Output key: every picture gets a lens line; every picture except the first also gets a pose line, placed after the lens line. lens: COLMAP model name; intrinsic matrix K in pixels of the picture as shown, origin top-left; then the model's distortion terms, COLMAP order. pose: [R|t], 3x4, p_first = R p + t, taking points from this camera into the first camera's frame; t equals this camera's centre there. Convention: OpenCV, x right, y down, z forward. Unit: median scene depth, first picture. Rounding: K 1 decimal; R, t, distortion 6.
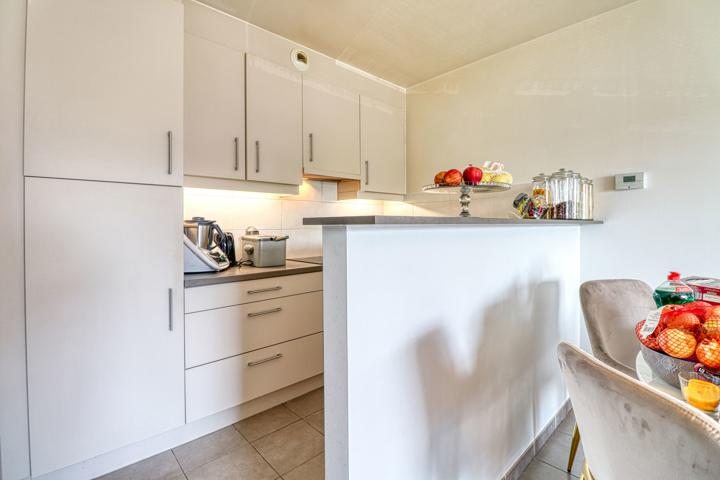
lens RADIAL K [[333.5, 0, 359.7], [0, 333.5, 225.1], [0, 0, 1]] dist [-0.009401, -0.006523]
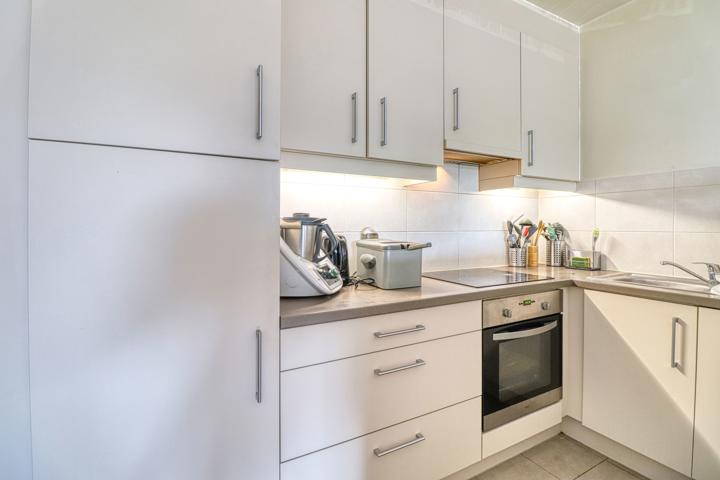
lens RADIAL K [[333.5, 0, 358.7], [0, 333.5, 221.1], [0, 0, 1]] dist [-0.009401, -0.006523]
pose [[0.966364, 0.004291, -0.257144, -0.180581], [-0.007334, 0.999914, -0.010878, -0.000997], [0.257075, 0.012398, 0.966312, 0.344725]]
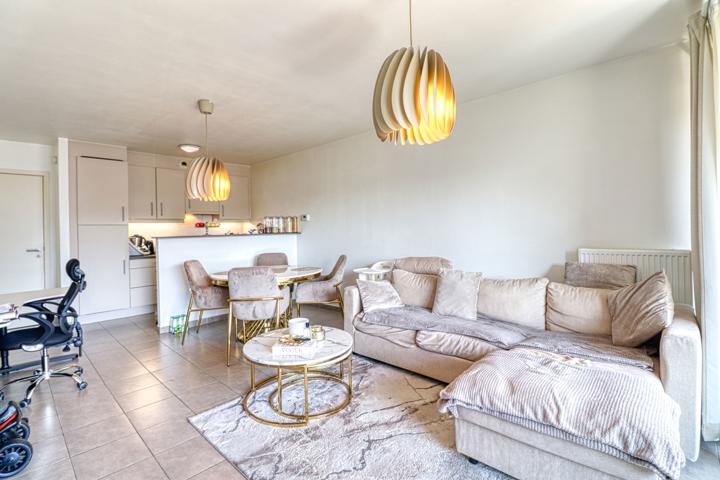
lens RADIAL K [[333.5, 0, 364.6], [0, 333.5, 227.9], [0, 0, 1]] dist [-0.009401, -0.006523]
pose [[0.996973, -0.019886, 0.075162, 0.984143], [0.020363, 0.999777, -0.005579, -0.022708], [-0.075034, 0.007092, 0.997156, -1.533574]]
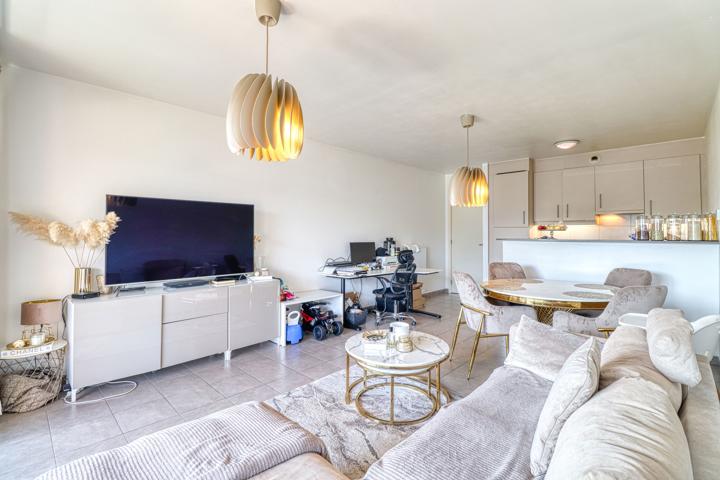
lens RADIAL K [[333.5, 0, 362.7], [0, 333.5, 233.4], [0, 0, 1]] dist [-0.009401, -0.006523]
pose [[0.054665, 0.006885, -0.998481, 1.983982], [-0.003098, 0.999973, 0.006725, -0.052500], [0.998500, 0.002726, 0.054685, -0.599200]]
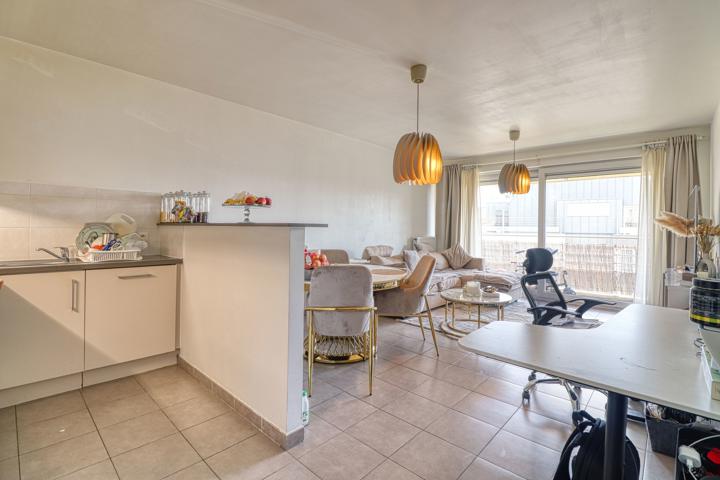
lens RADIAL K [[333.5, 0, 361.7], [0, 333.5, 226.4], [0, 0, 1]] dist [-0.009401, -0.006523]
pose [[-0.070434, 0.006497, 0.997495, -0.835958], [-0.011498, 0.999907, -0.007324, 0.002368], [-0.997450, -0.011985, -0.070353, 0.285779]]
